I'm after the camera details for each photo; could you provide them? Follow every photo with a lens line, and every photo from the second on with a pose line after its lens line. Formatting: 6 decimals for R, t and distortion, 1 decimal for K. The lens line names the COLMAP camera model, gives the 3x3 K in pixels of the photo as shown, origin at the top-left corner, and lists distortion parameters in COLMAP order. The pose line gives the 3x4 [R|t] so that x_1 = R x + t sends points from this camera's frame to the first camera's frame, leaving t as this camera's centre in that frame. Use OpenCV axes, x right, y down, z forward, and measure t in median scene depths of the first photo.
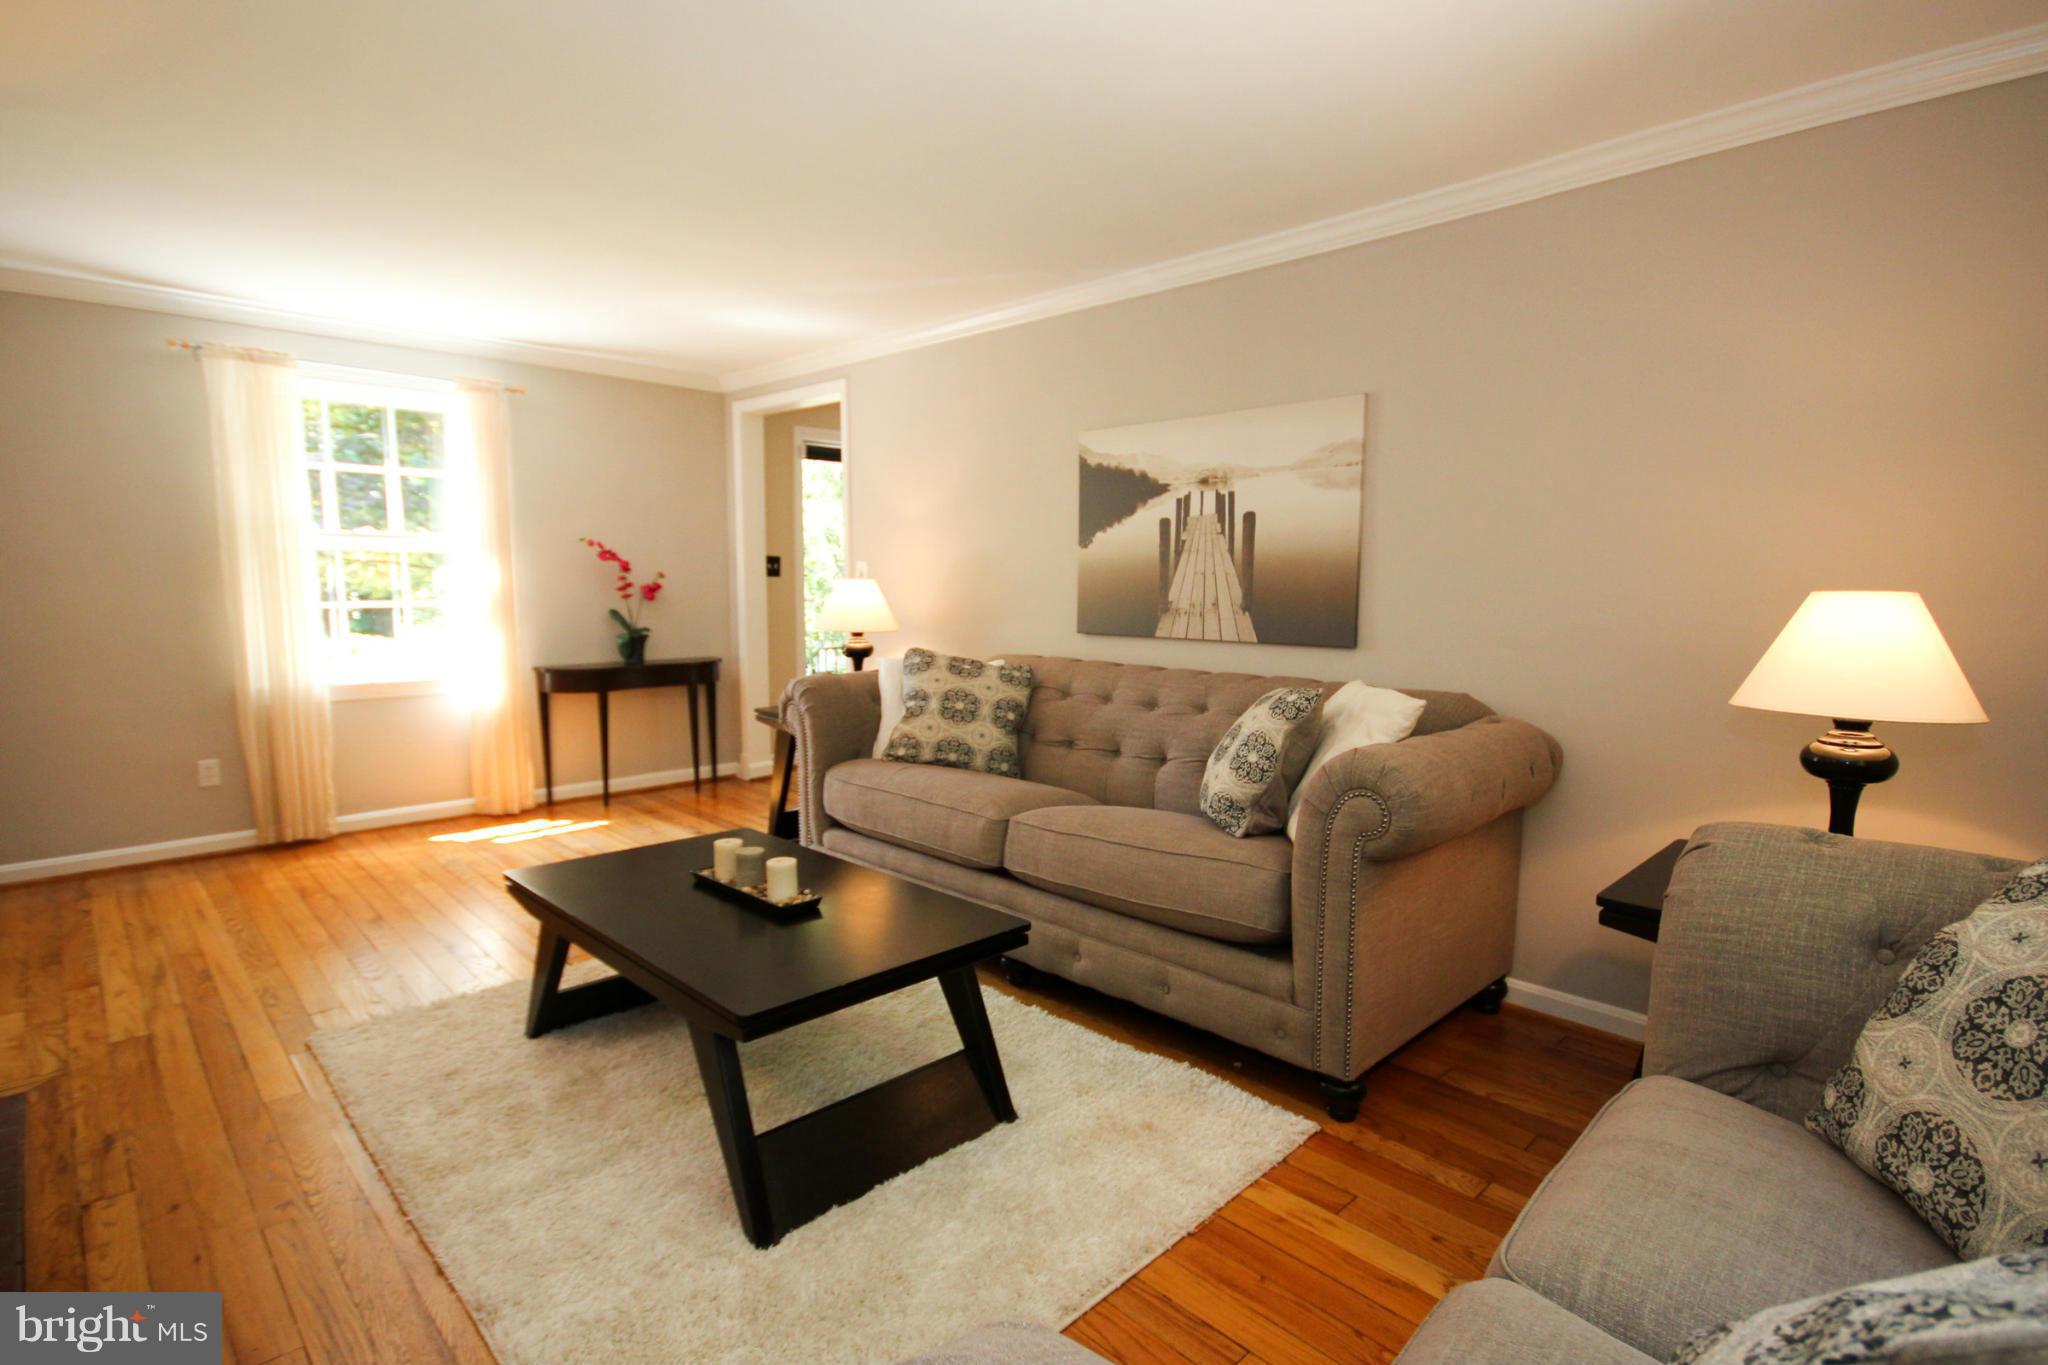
lens RADIAL K [[946.3, 0, 1027.0], [0, 946.3, 676.3], [0, 0, 1]] dist [-0.005104, -0.001778]
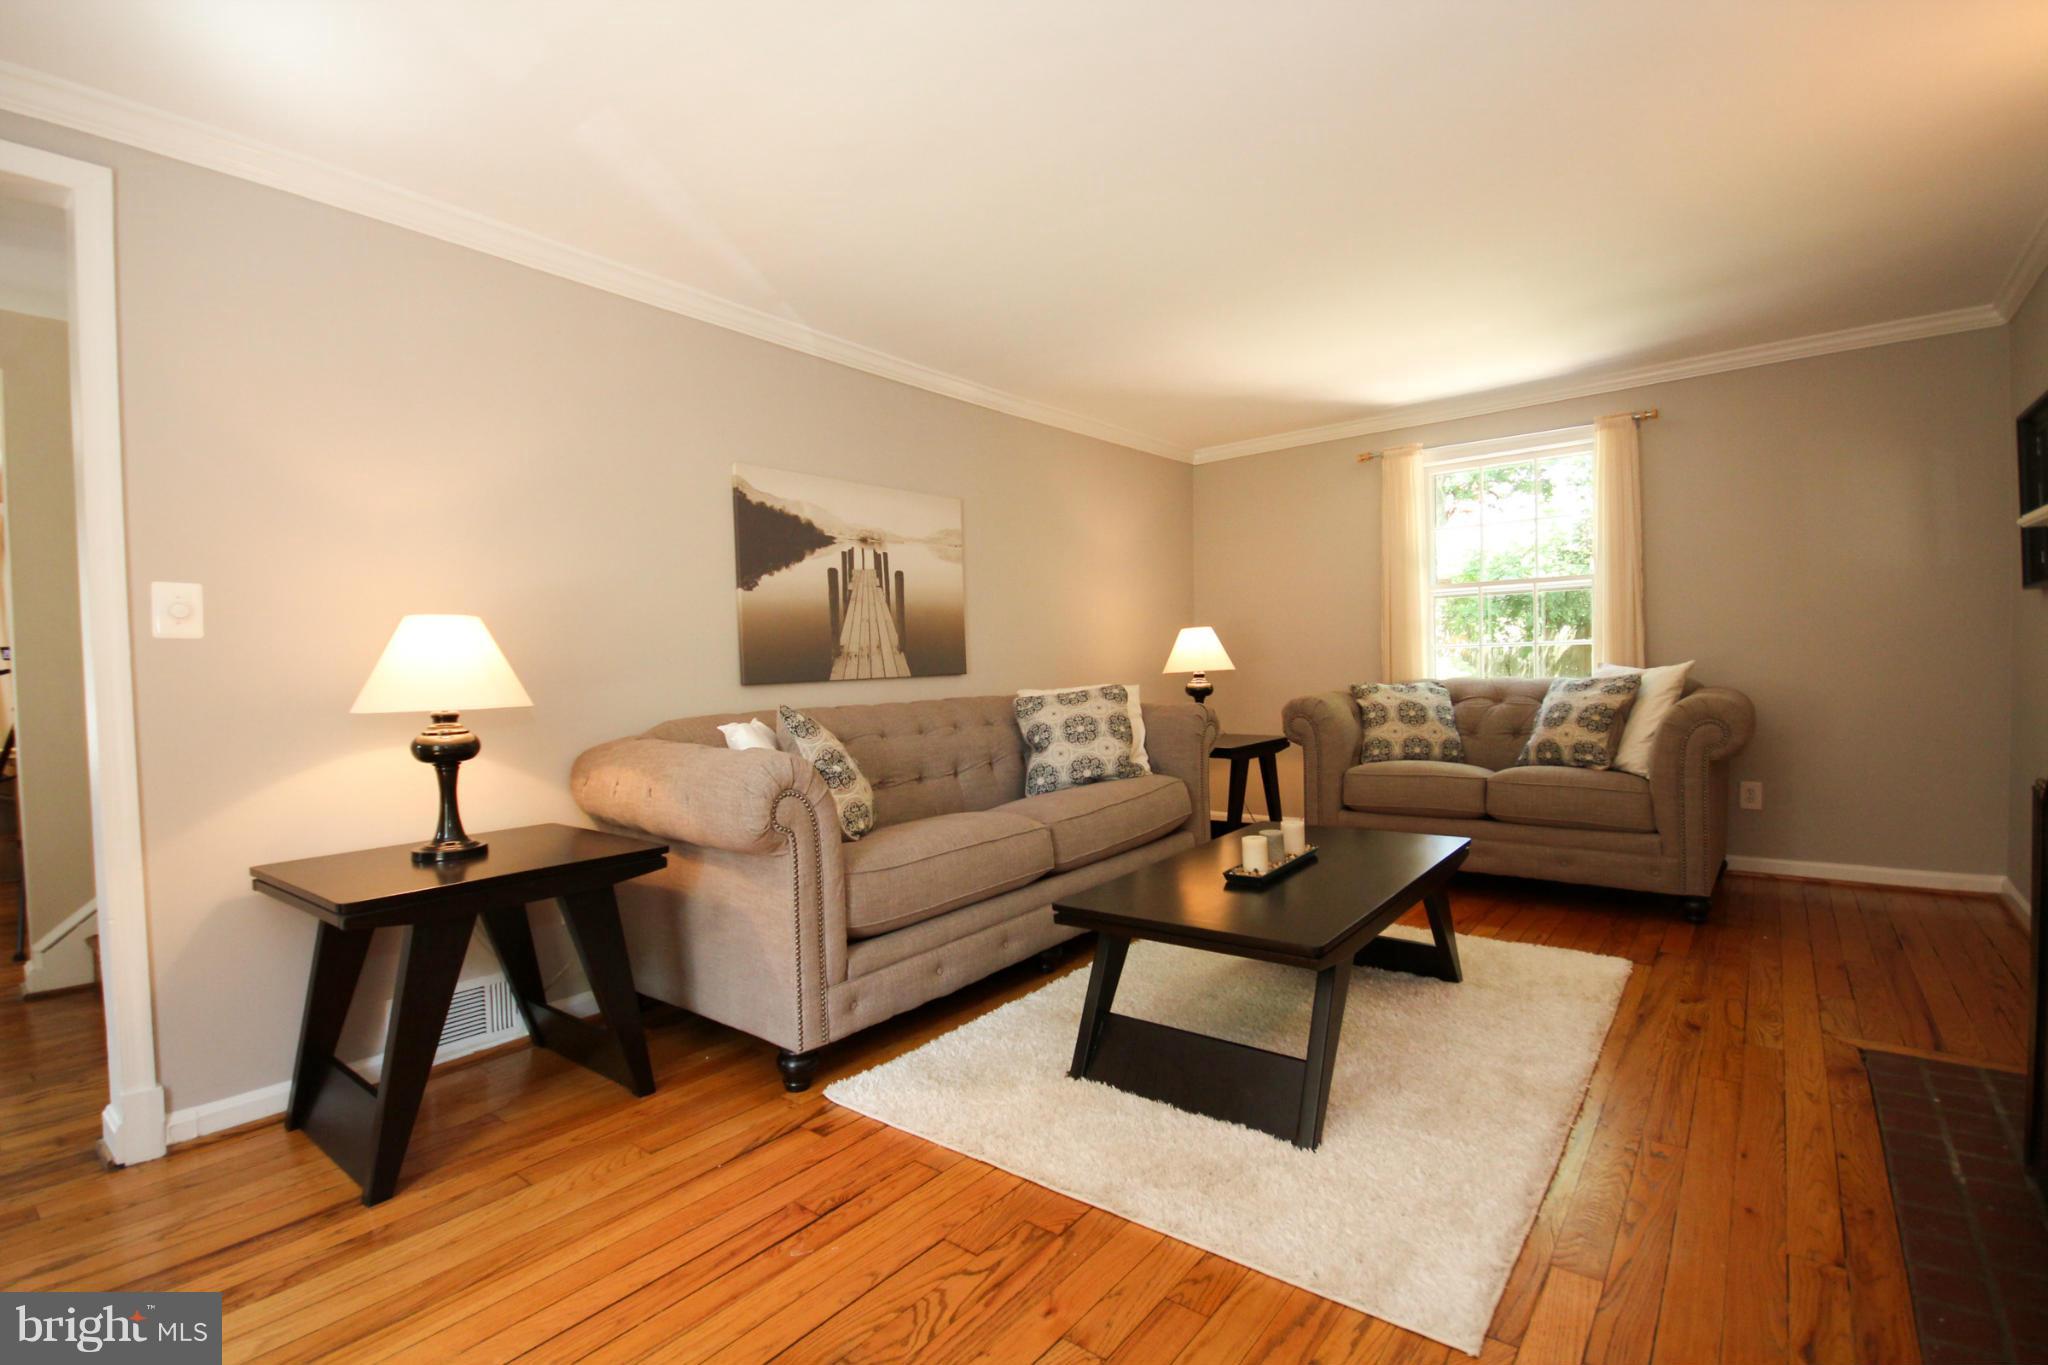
lens RADIAL K [[946.3, 0, 1028.1], [0, 946.3, 698.6], [0, 0, 1]] dist [-0.005104, -0.001778]
pose [[-0.091603, -0.065805, 0.993619, -0.963846], [0.108282, 0.991239, 0.075630, -0.079945], [-0.989891, 0.114519, -0.083675, 0.907174]]
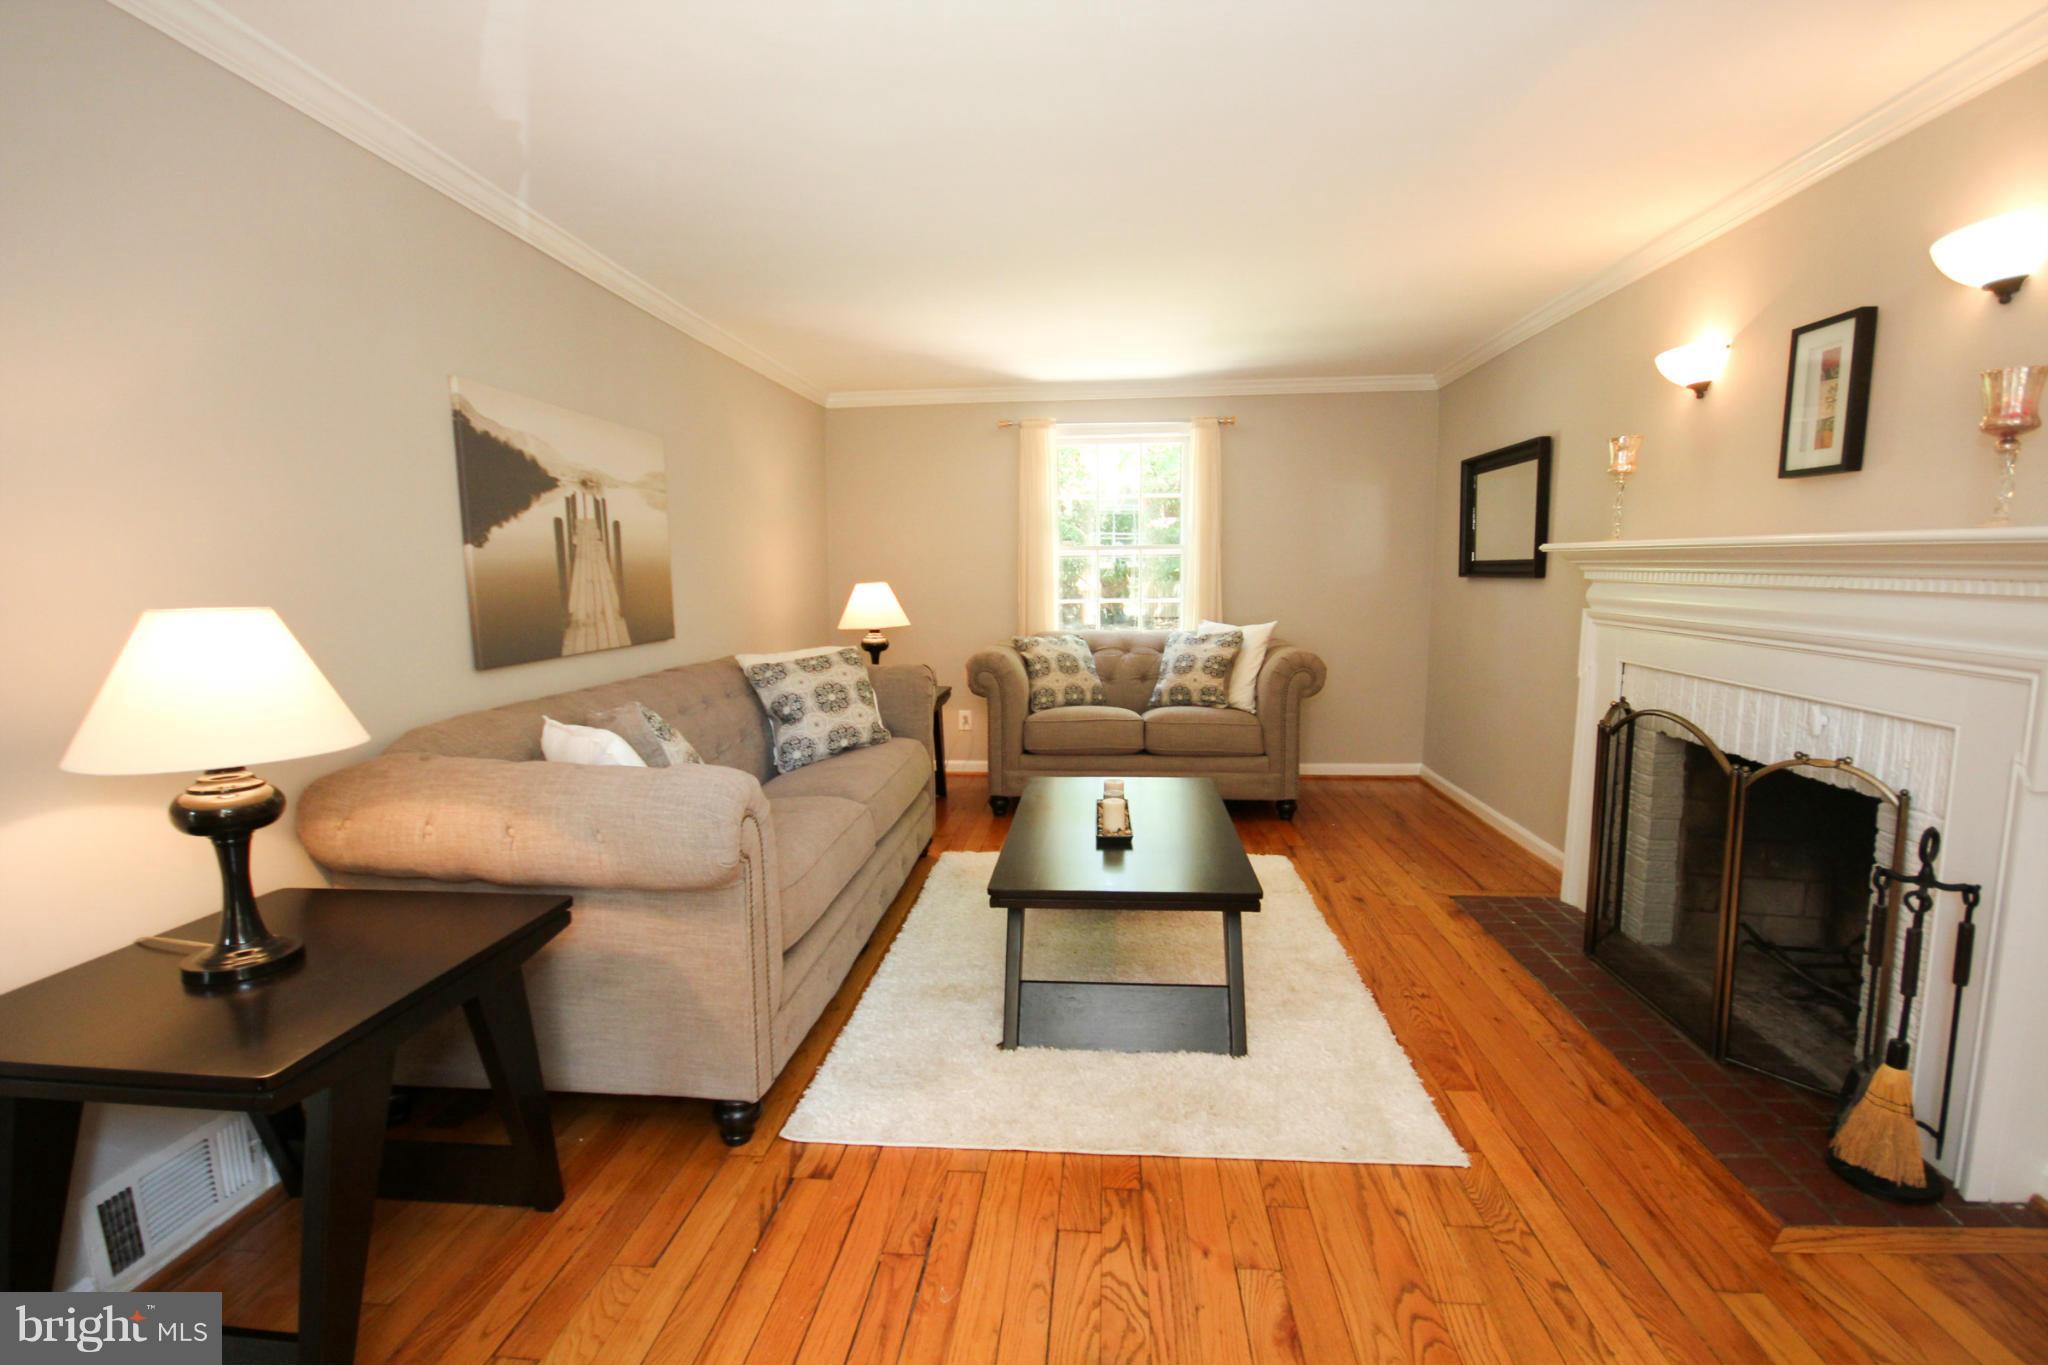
lens RADIAL K [[946.3, 0, 1028.5], [0, 946.3, 699.8], [0, 0, 1]] dist [-0.005104, -0.001778]
pose [[-0.625215, -0.127279, 0.770004, -0.825372], [0.056128, 0.976725, 0.207023, -0.162748], [-0.778432, 0.172652, -0.603519, 1.241066]]
